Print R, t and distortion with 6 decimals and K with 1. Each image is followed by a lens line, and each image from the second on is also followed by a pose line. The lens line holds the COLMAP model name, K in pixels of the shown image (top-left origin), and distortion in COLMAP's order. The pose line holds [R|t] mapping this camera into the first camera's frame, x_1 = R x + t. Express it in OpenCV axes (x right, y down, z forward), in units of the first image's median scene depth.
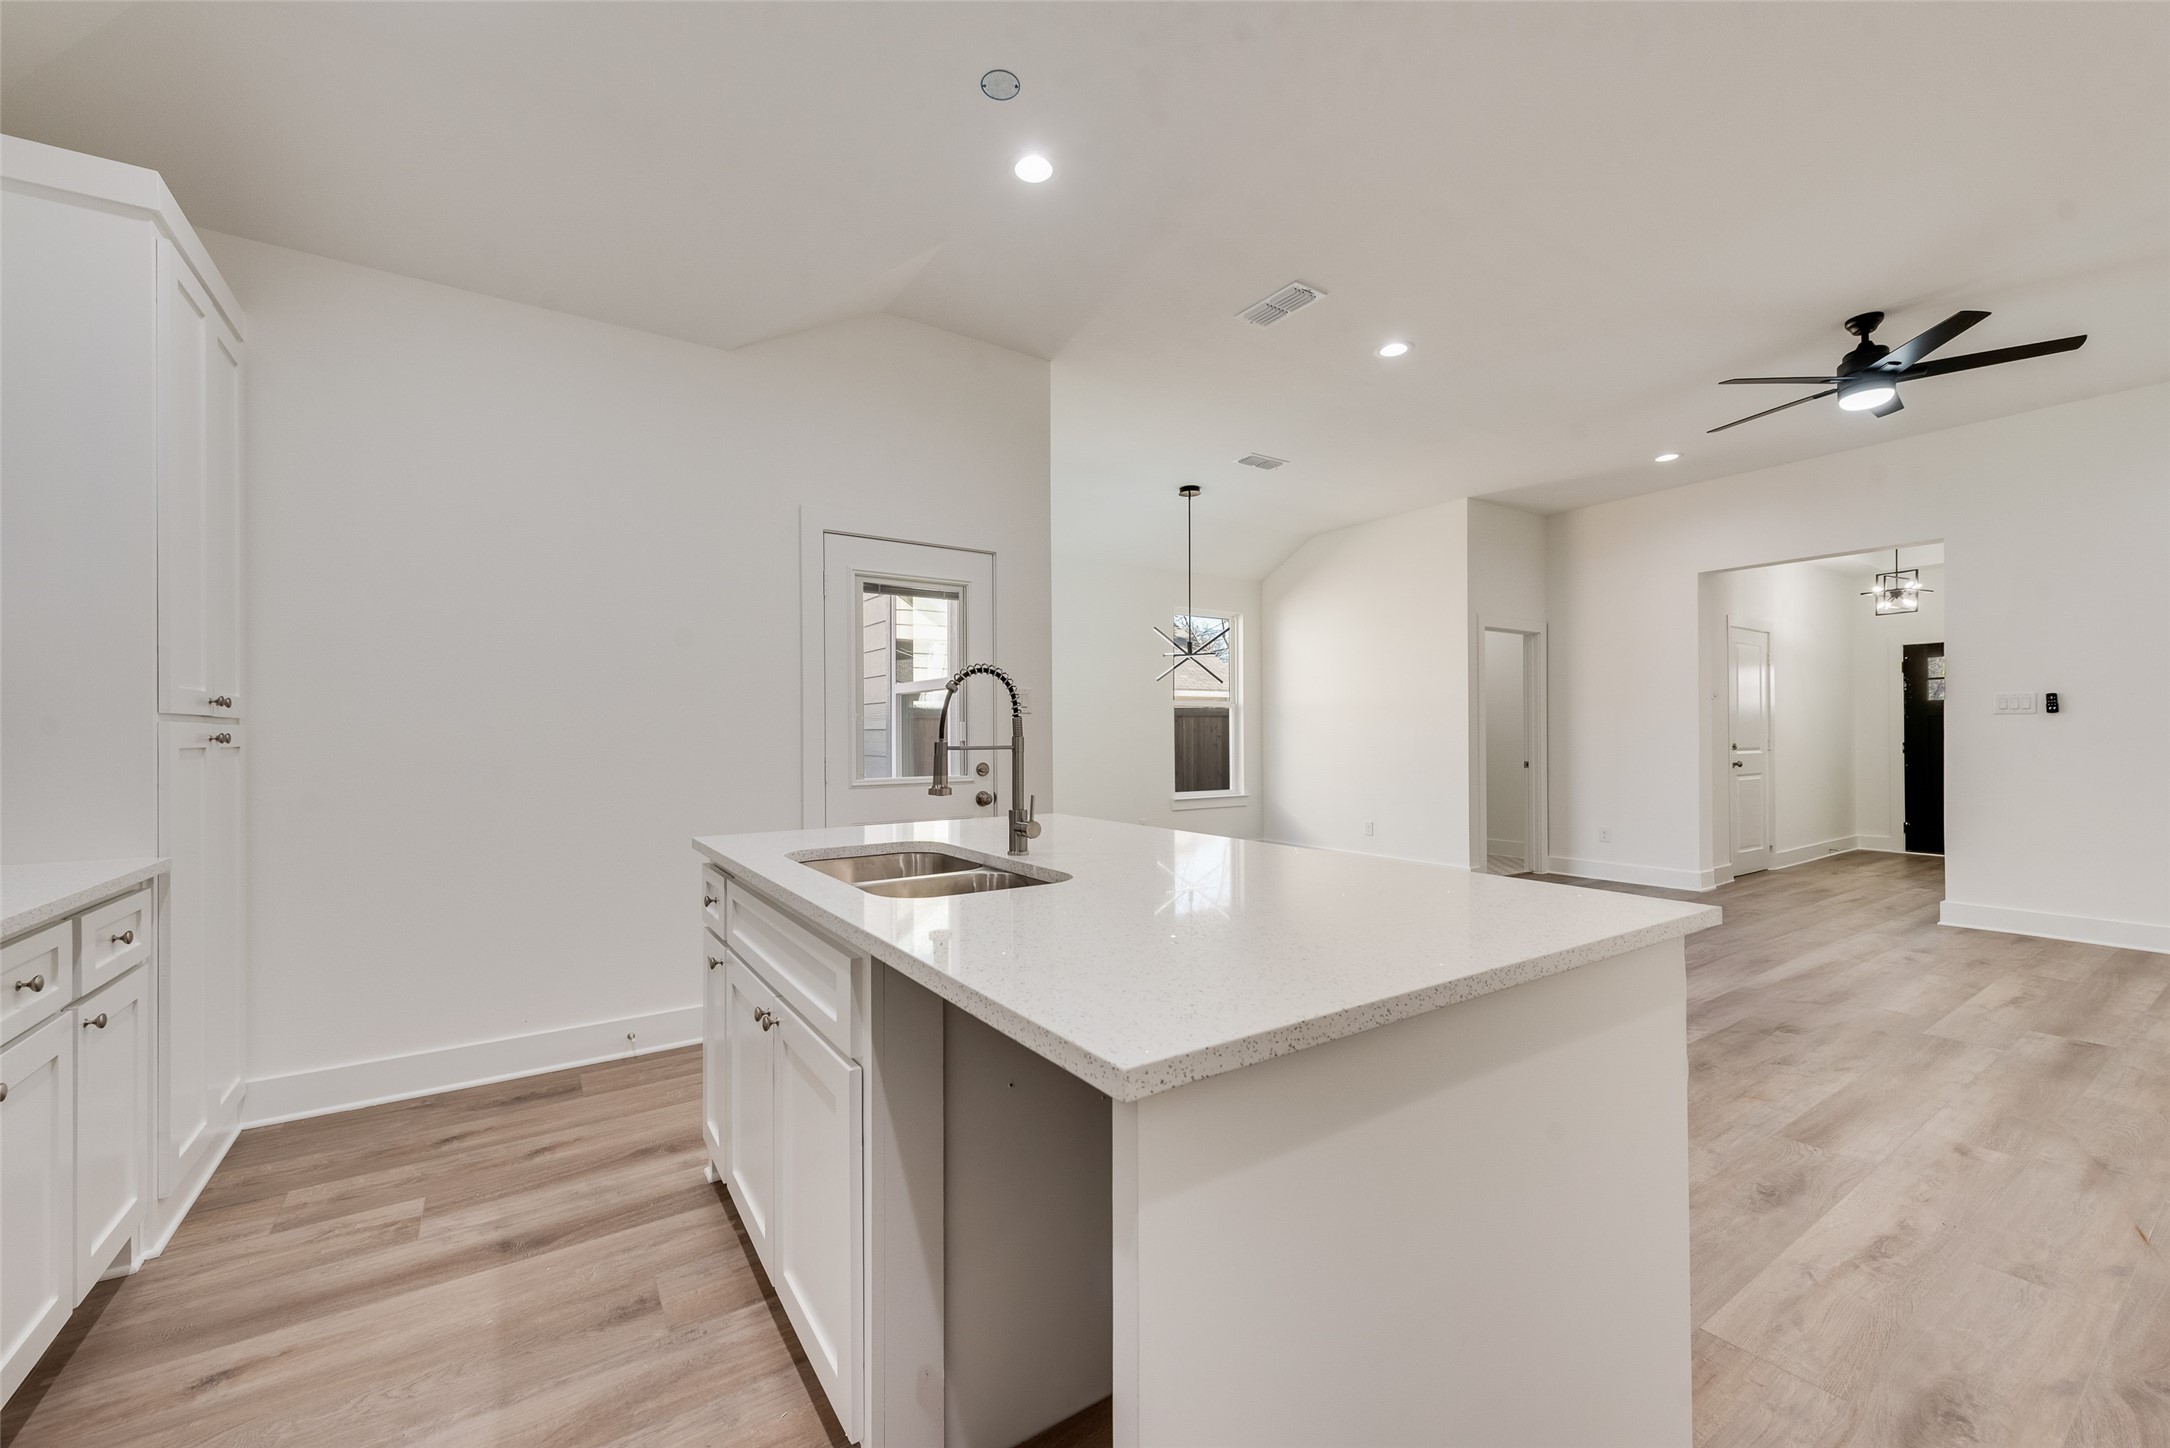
lens RADIAL K [[873.3, 0, 1101.2], [0, 873.3, 733.6], [0, 0, 1]] dist [-0.000211, -0.000137]
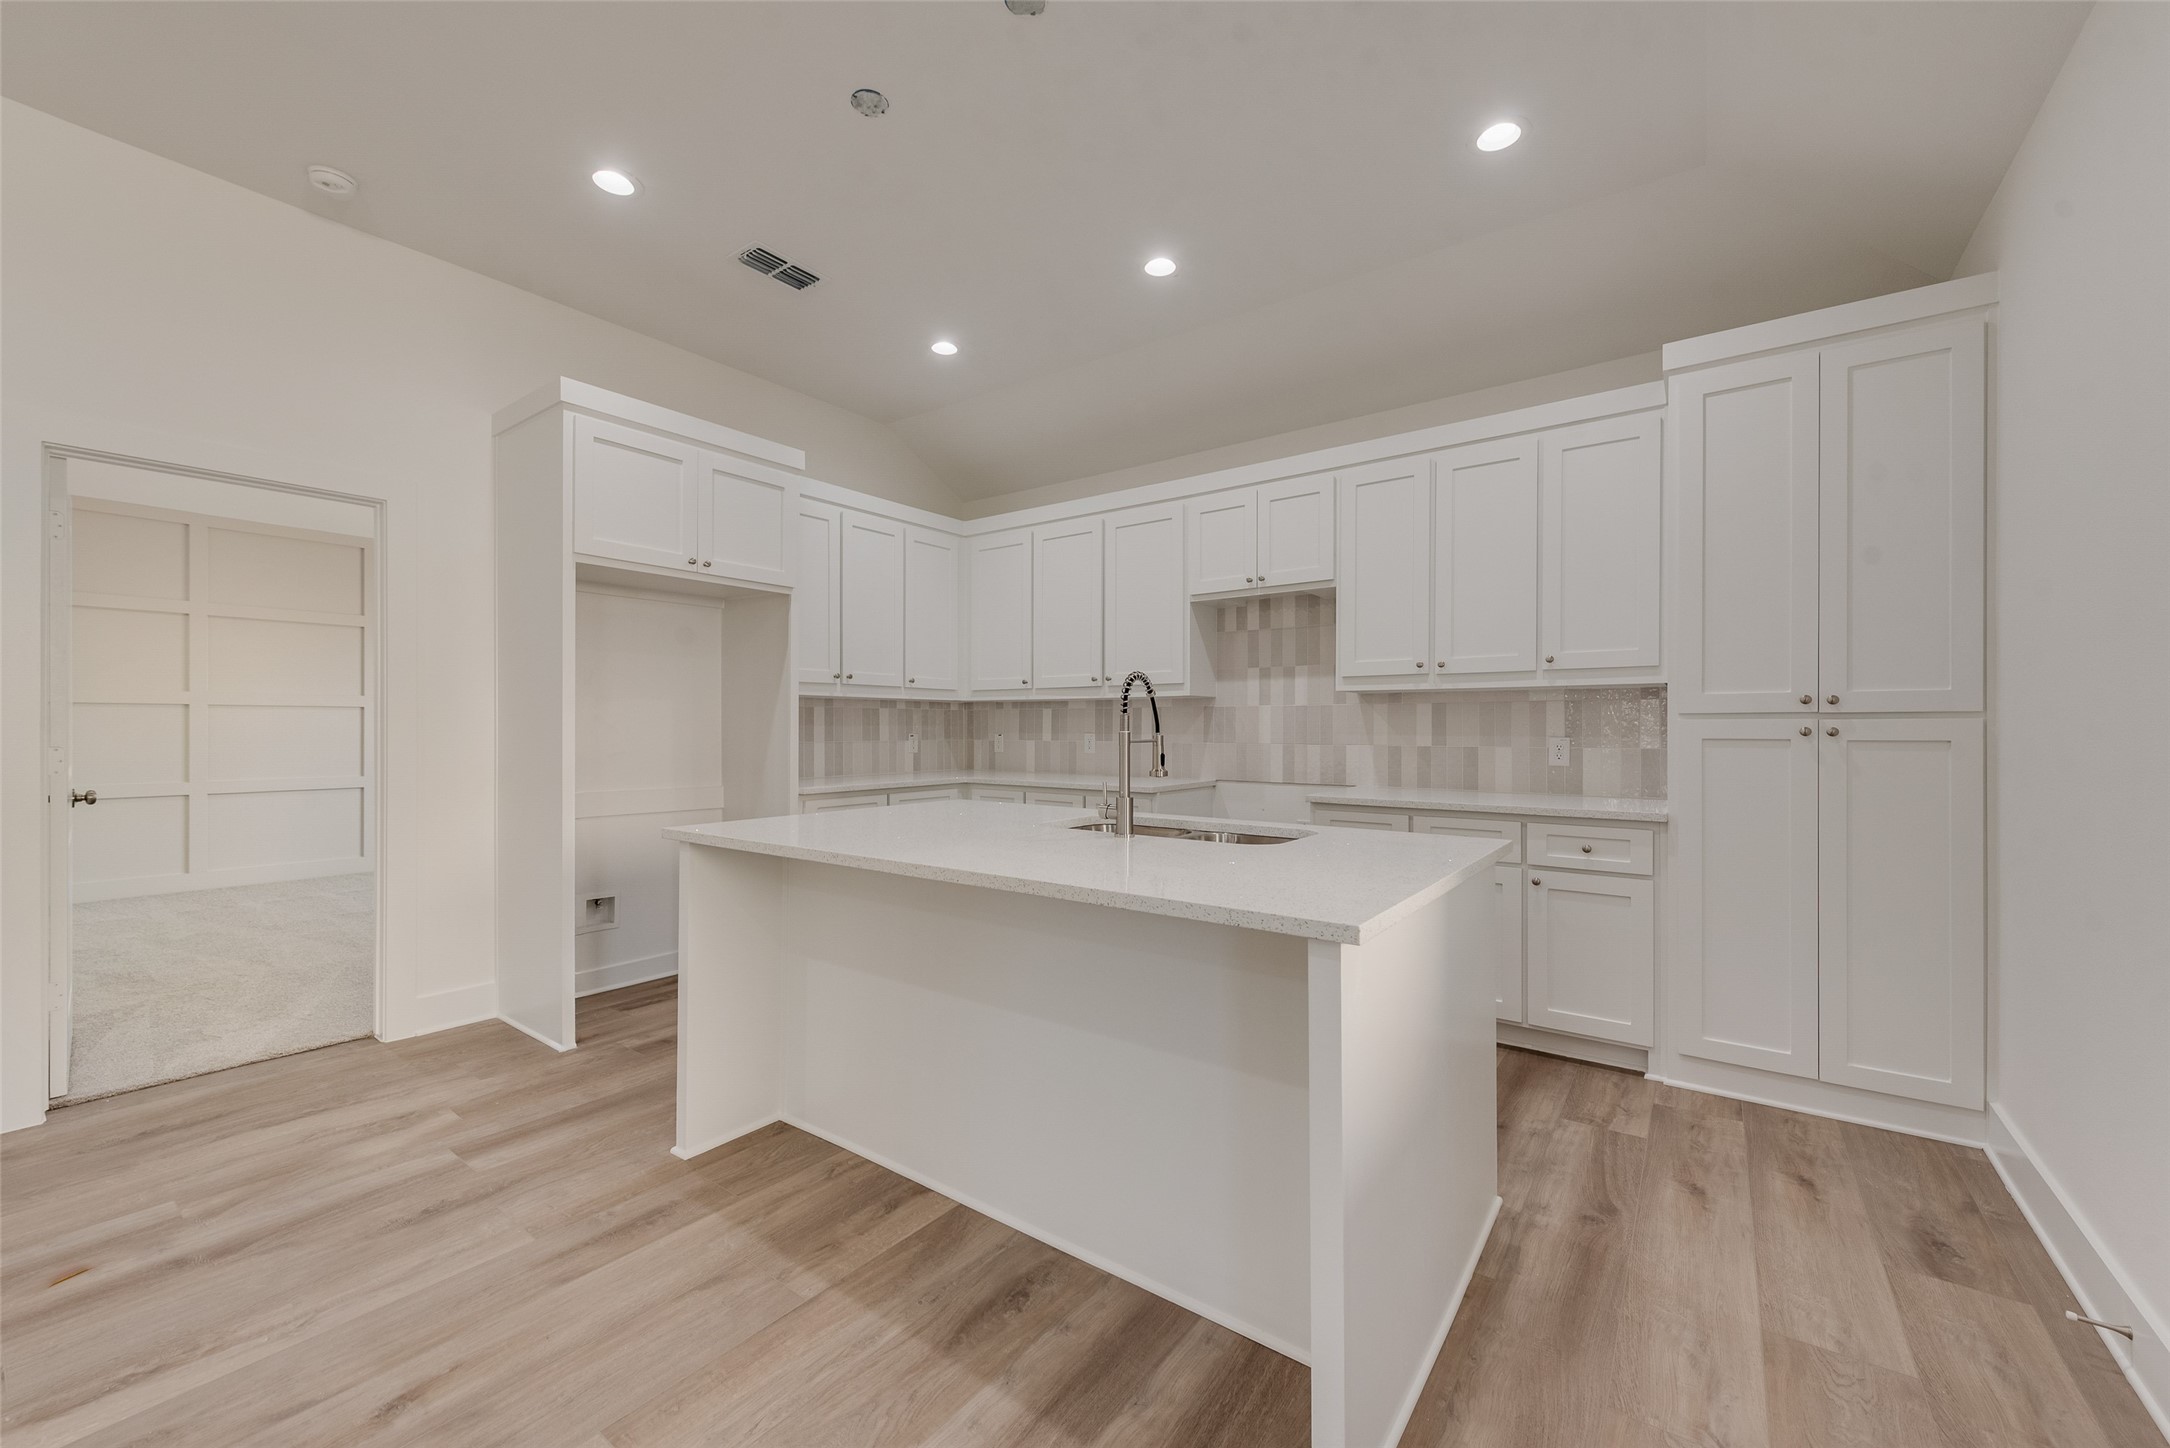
lens RADIAL K [[837.1, 0, 1085.0], [0, 837.1, 724.0], [0, 0, 1]] dist [0.000139, -0.000021]
pose [[-0.949568, -0.000795, -0.313562, 0.238353], [0.001447, 0.999975, -0.006919, -0.003635], [0.313559, -0.007023, -0.949543, 1.627806]]
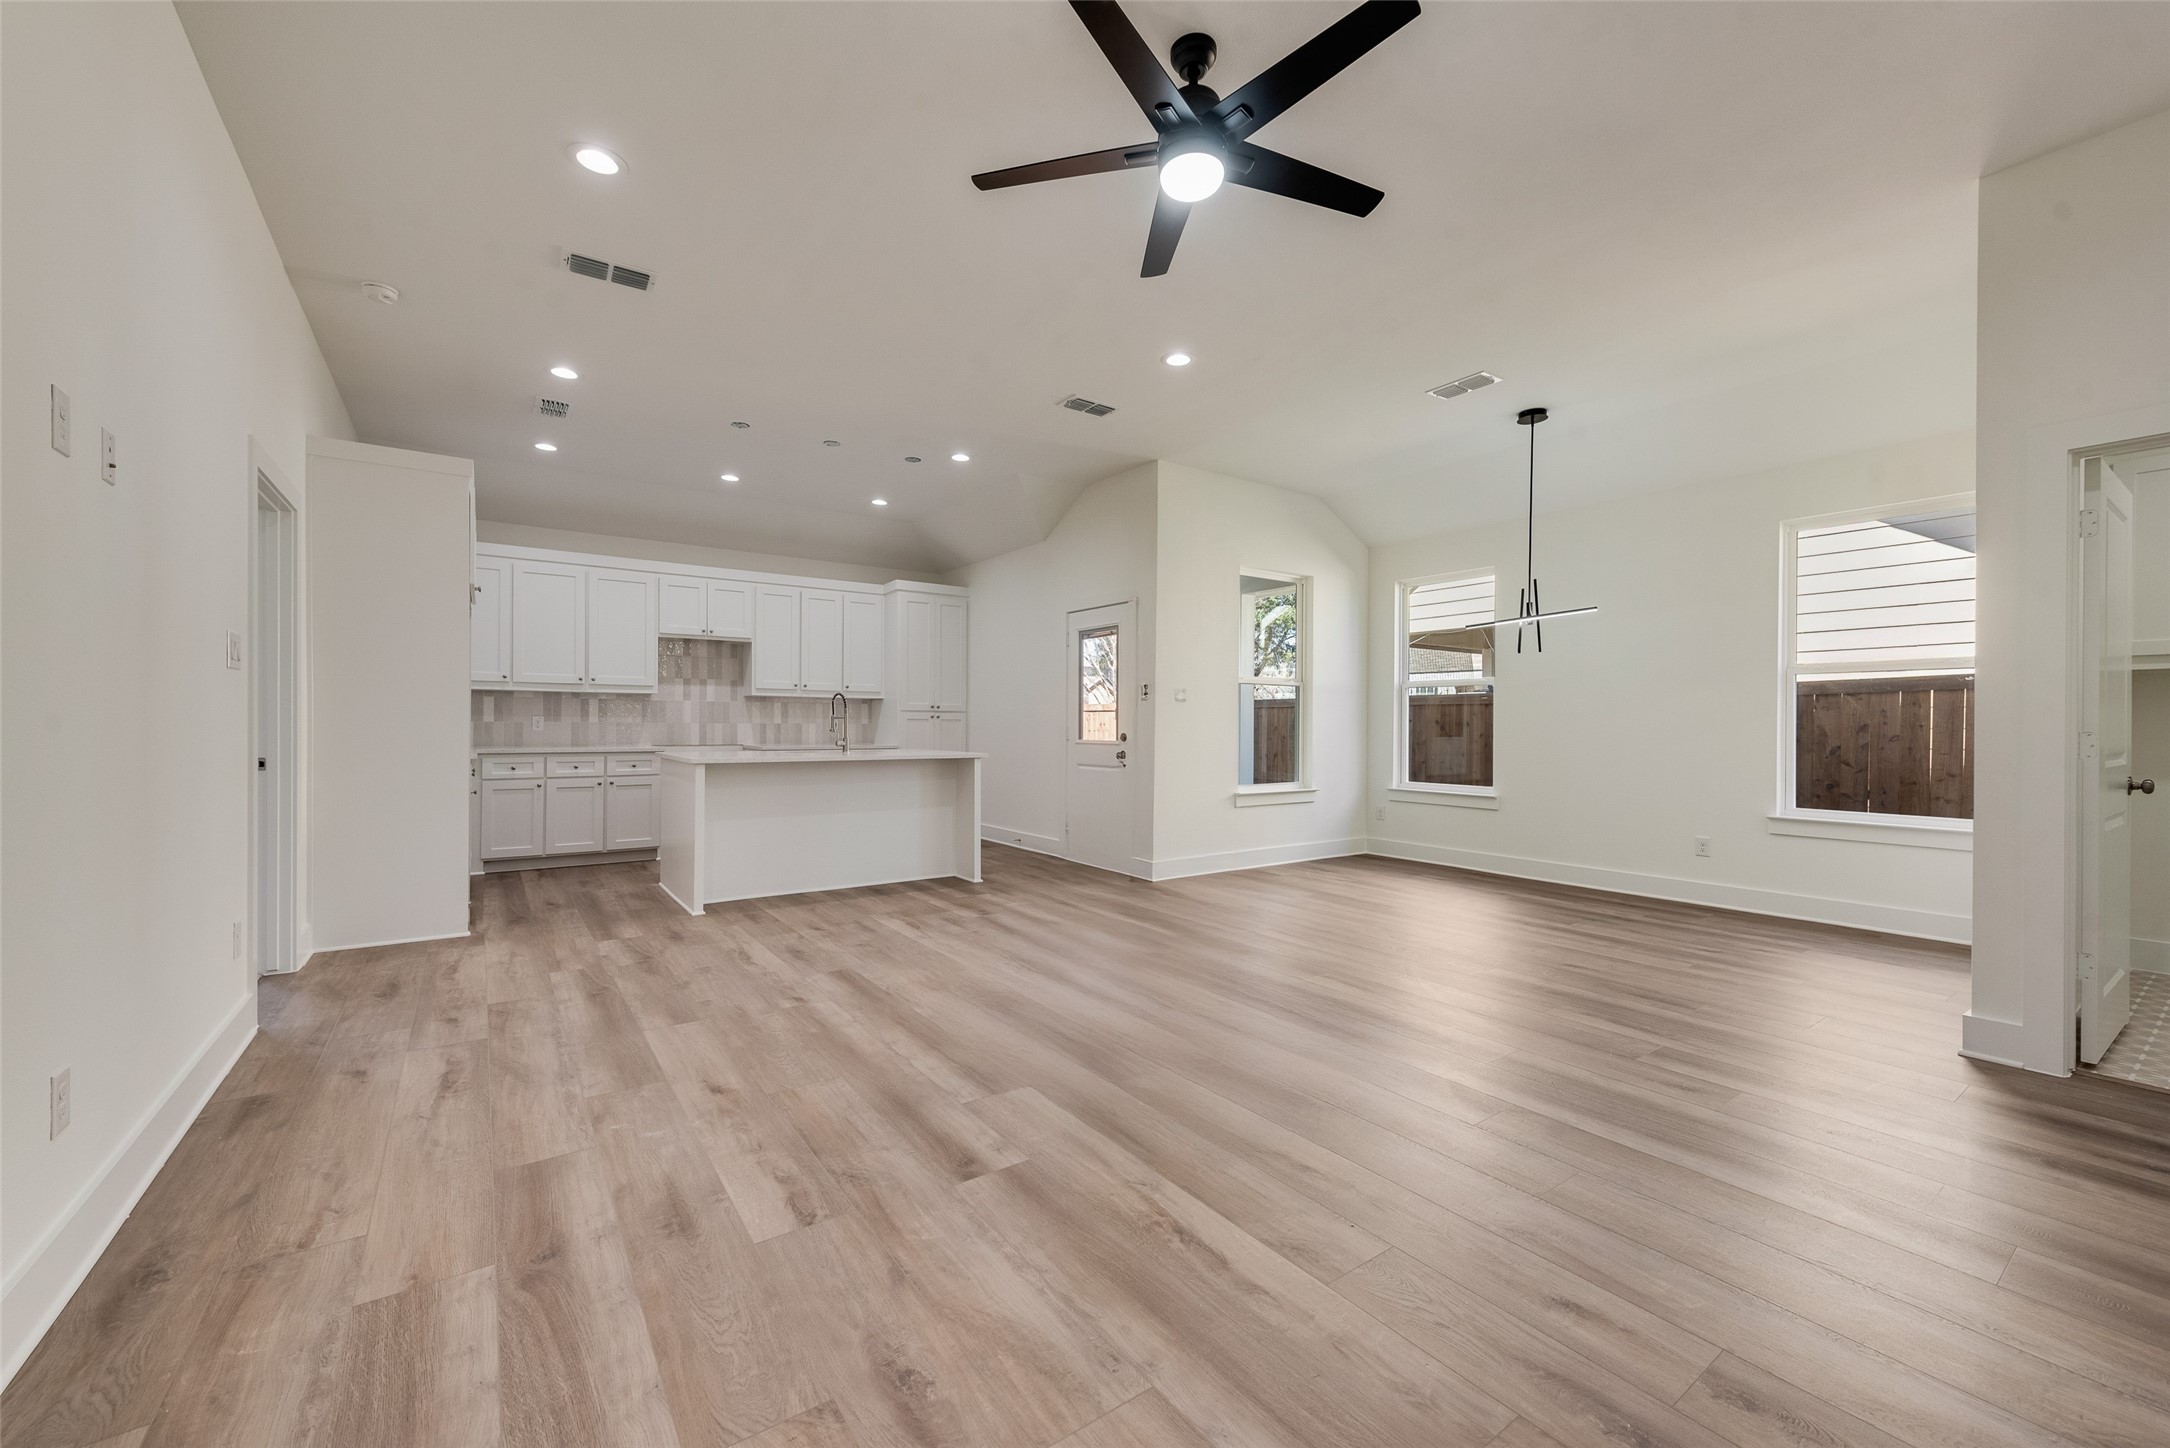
lens RADIAL K [[837.1, 0, 1085.0], [0, 837.1, 724.0], [0, 0, 1]] dist [0.000139, -0.000021]
pose [[0.027430, 0.009298, -0.999580, 2.394384], [-0.006361, 0.999938, 0.009126, -0.006276], [0.999603, 0.006108, 0.027487, 1.430636]]
